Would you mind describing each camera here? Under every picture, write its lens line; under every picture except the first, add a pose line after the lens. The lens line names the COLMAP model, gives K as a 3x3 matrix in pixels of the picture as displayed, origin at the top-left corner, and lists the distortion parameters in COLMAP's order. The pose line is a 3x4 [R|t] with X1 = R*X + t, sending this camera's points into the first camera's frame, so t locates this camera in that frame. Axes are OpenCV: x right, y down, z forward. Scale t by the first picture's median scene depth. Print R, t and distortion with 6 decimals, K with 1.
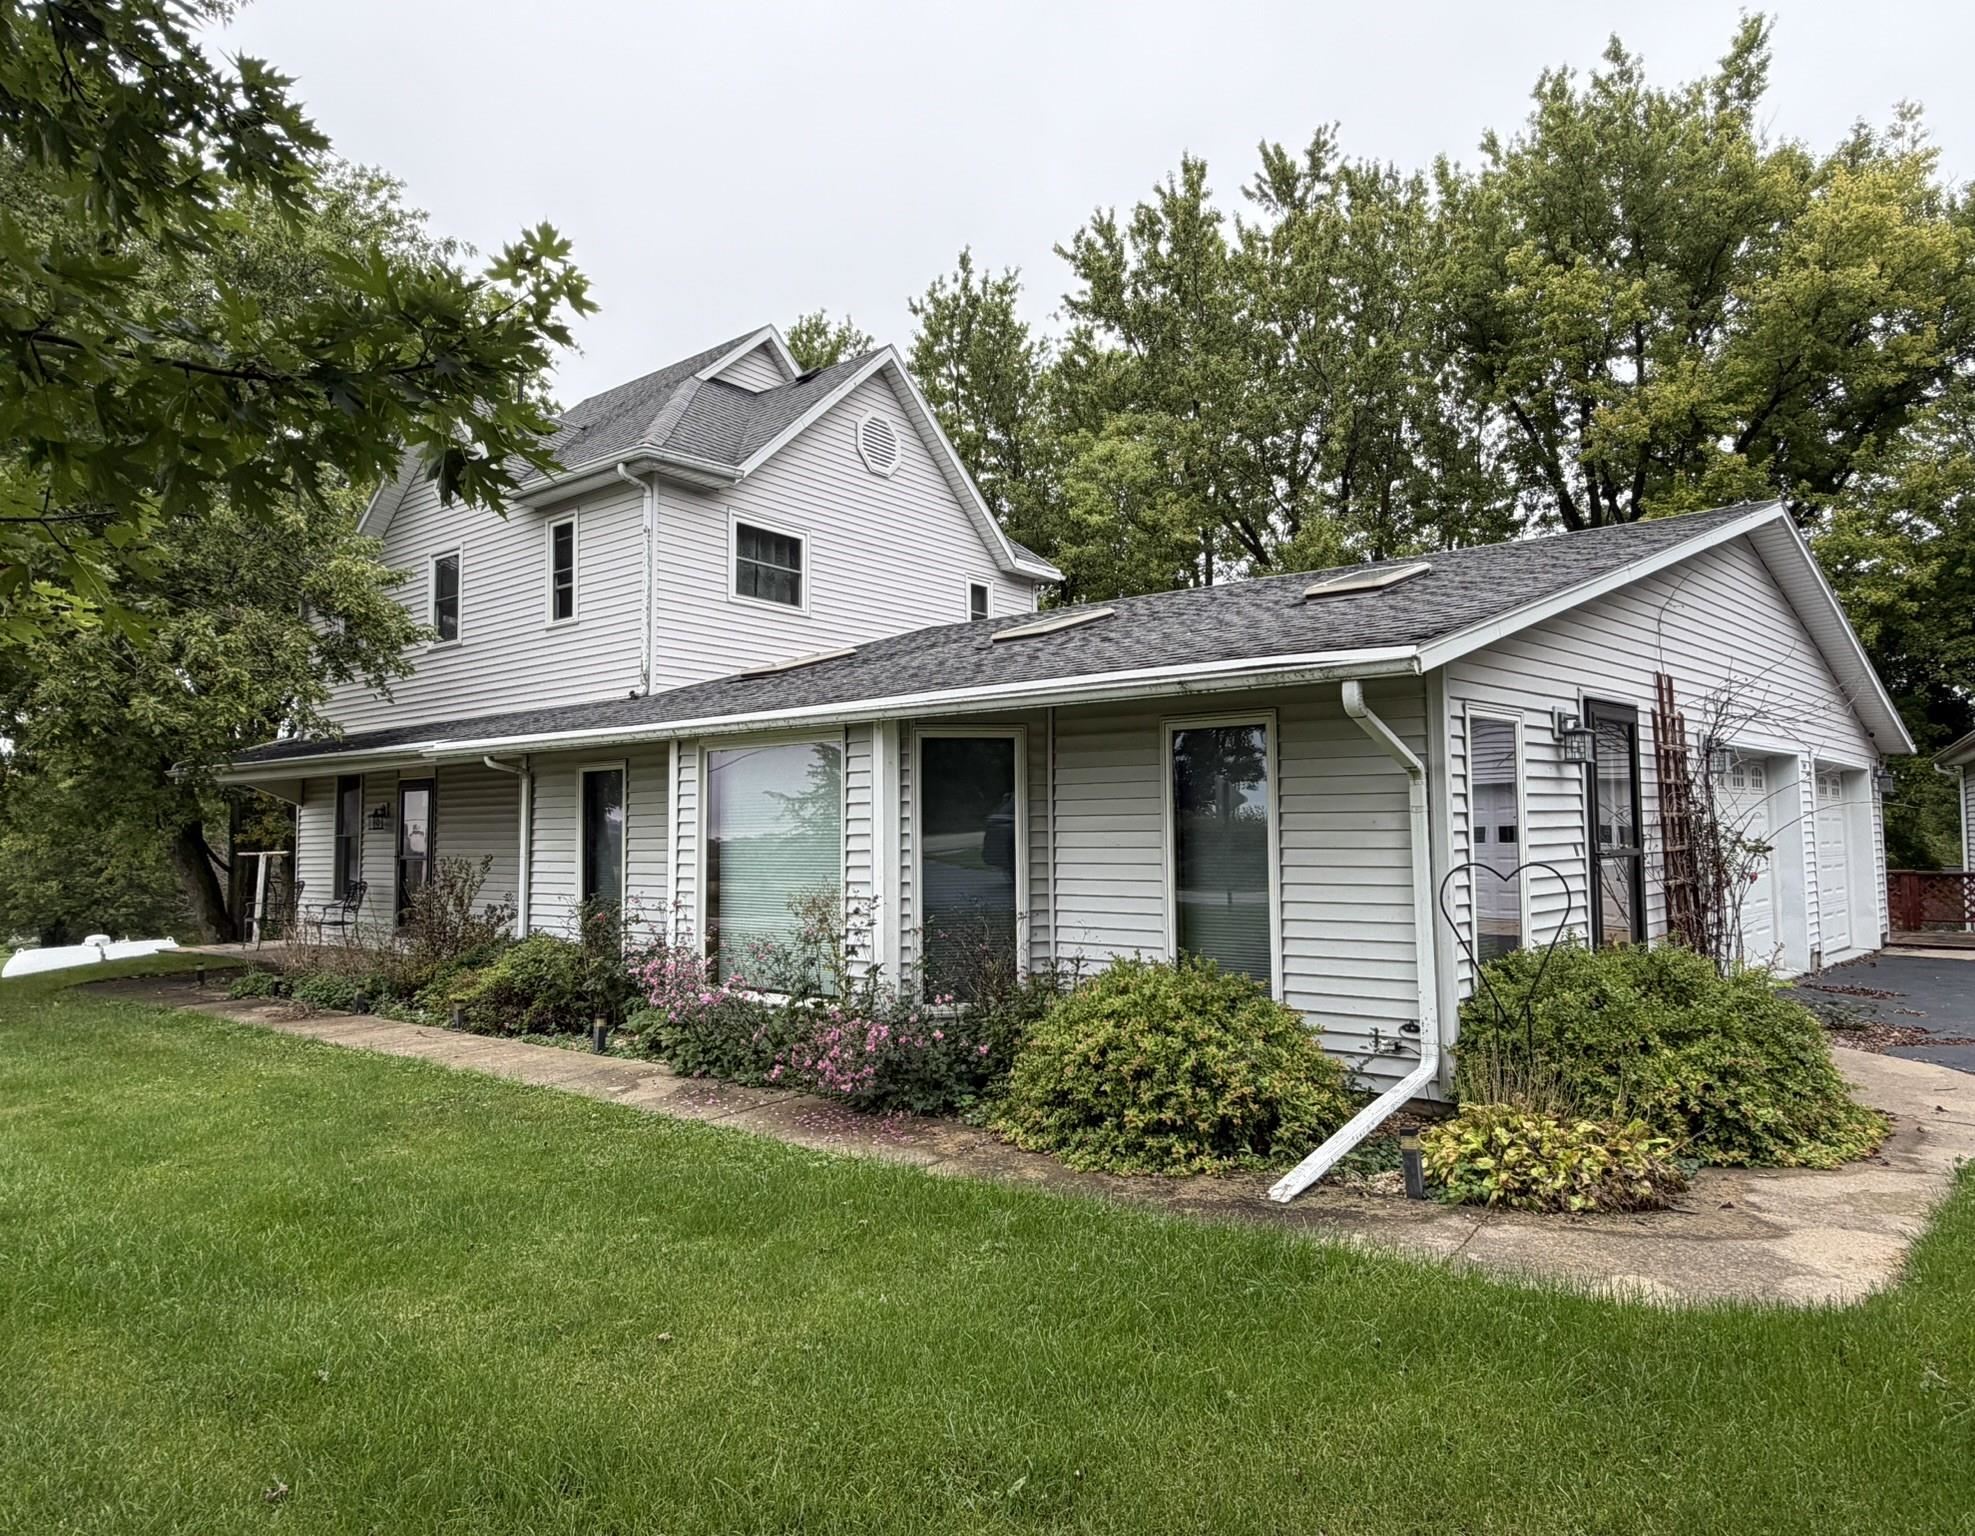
lens RADIAL K [[1226.1, 0, 991.2], [0, 1226.1, 770.1], [0, 0, 1]] dist [0.006069, 0.014951]
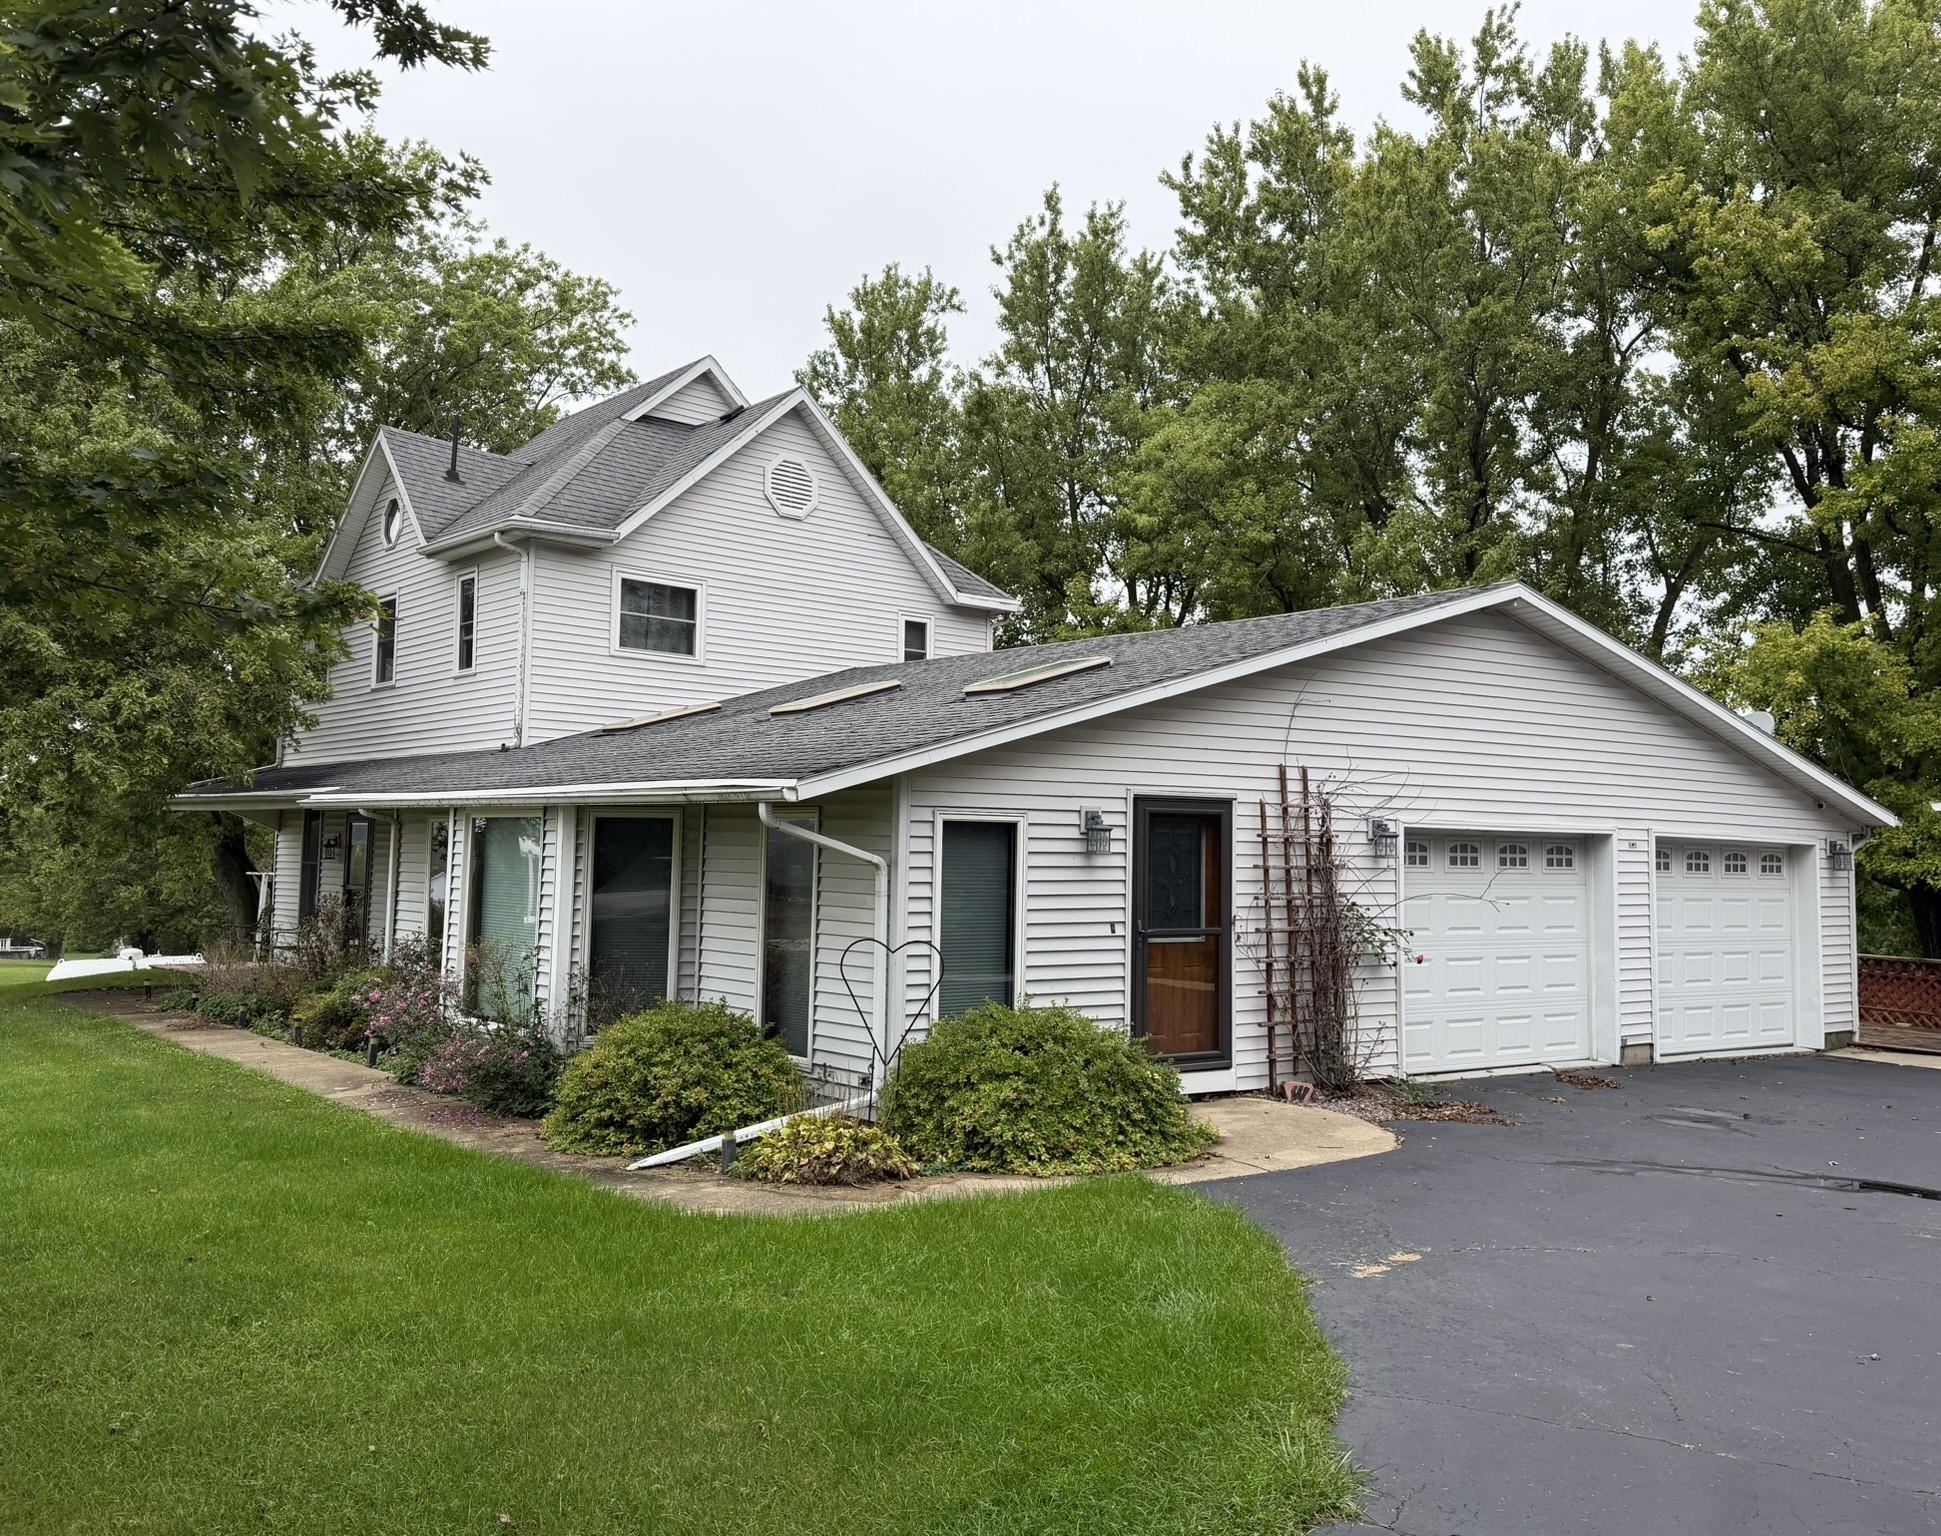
lens RADIAL K [[1626.9, 0, 970.6], [0, 1626.9, 779.4], [0, 0, 1]] dist [0.086909, -0.092028]
pose [[0.978480, 0.019645, -0.205405, 0.353721], [-0.018024, 0.999790, 0.009763, -0.047861], [0.205554, -0.005850, 0.978628, -0.283880]]
